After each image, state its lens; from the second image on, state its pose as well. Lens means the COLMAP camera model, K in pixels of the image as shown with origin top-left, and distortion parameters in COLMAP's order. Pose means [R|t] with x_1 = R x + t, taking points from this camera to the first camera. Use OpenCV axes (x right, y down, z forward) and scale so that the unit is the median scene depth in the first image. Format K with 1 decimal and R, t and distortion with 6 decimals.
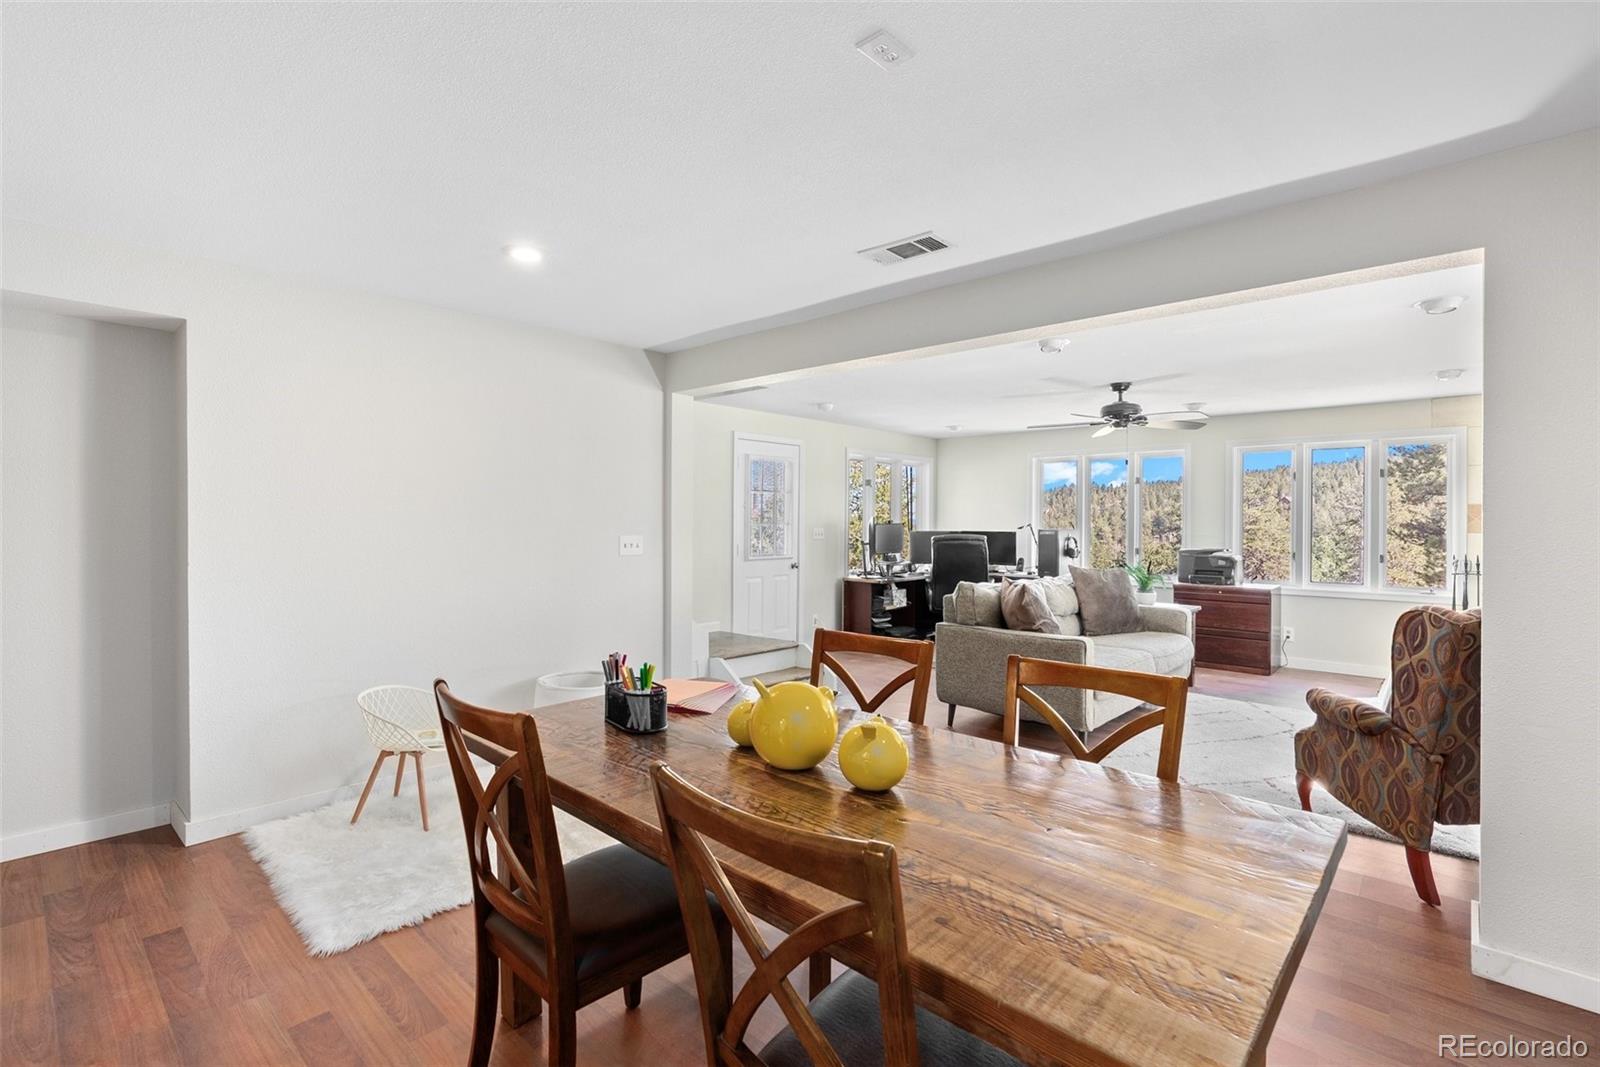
lens RADIAL K [[718.6, 0, 819.9], [0, 718.6, 519.5], [0, 0, 1]] dist [0.009422, 0.000354]
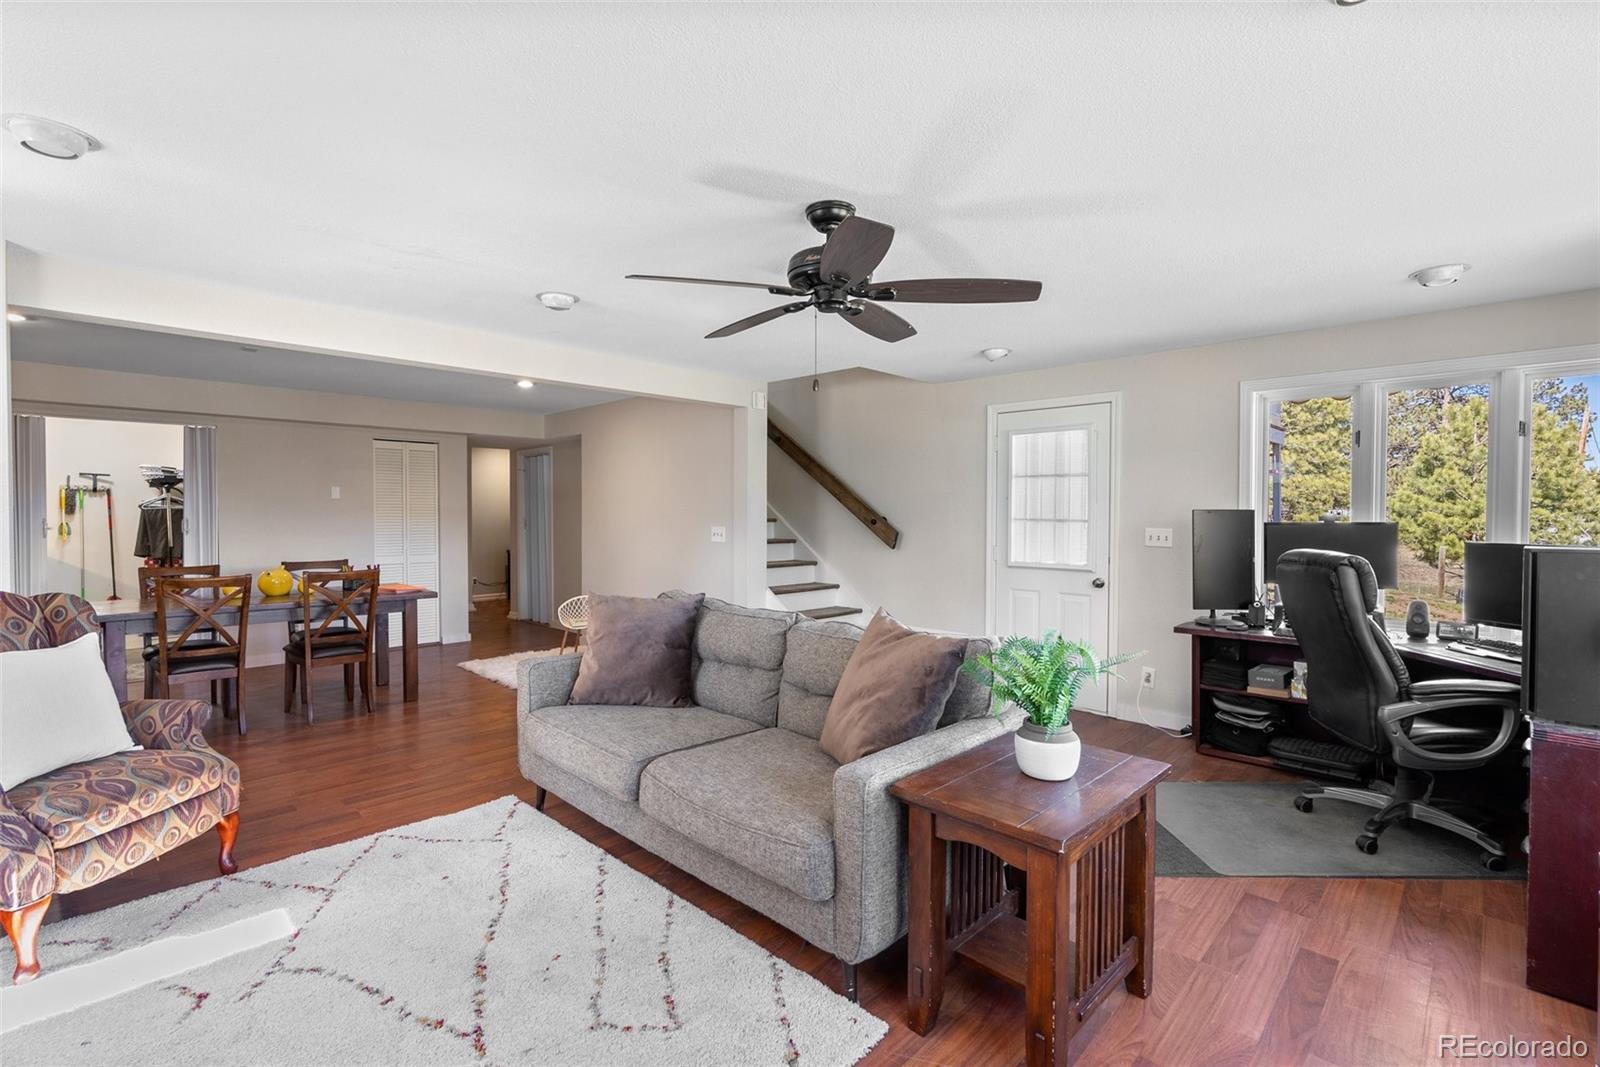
lens RADIAL K [[728.8, 0, 798.6], [0, 728.8, 531.5], [0, 0, 1]] dist [-0.008508, 0.001672]
pose [[-0.032520, 0.017500, -0.999318, 0.710428], [-0.000972, 0.999846, 0.017541, 0.005034], [0.999471, 0.001541, -0.032498, 0.813853]]
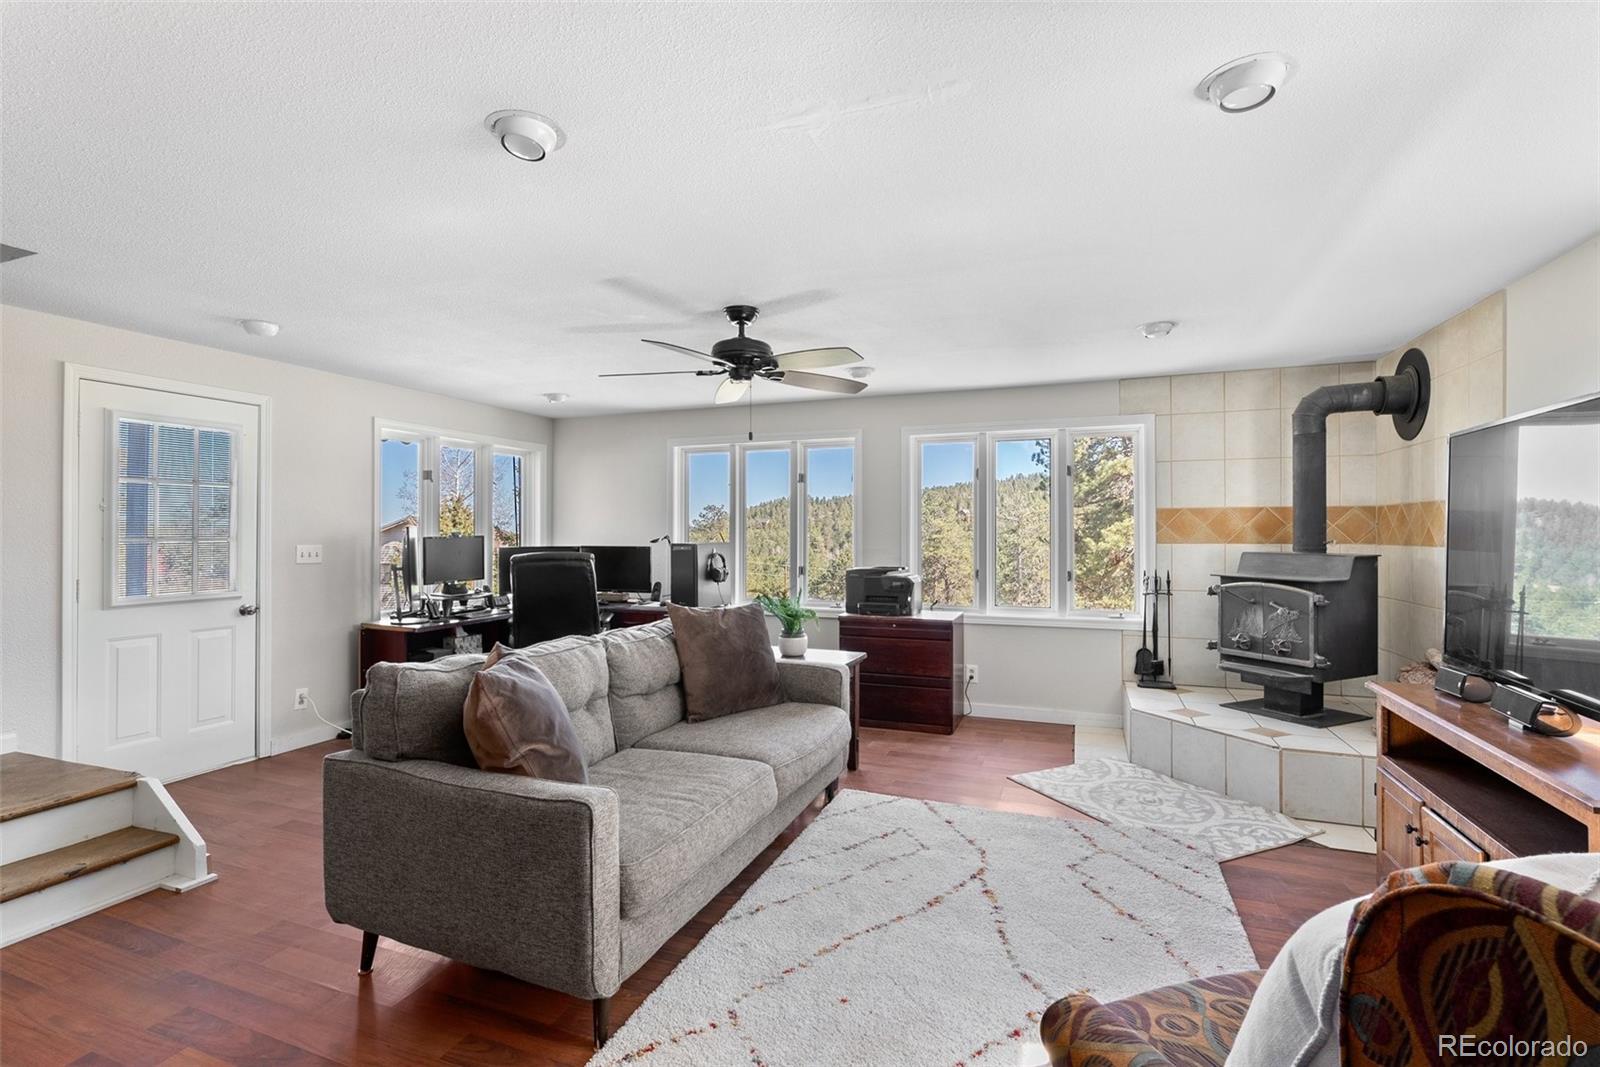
lens RADIAL K [[724.8, 0, 798.5], [0, 724.8, 527.4], [0, 0, 1]] dist [-0.006492, 0.000668]
pose [[0.939366, -0.003083, 0.342903, 0.201888], [0.004580, 0.999983, -0.003557, 0.001308], [-0.342887, 0.004912, 0.939364, 0.323527]]
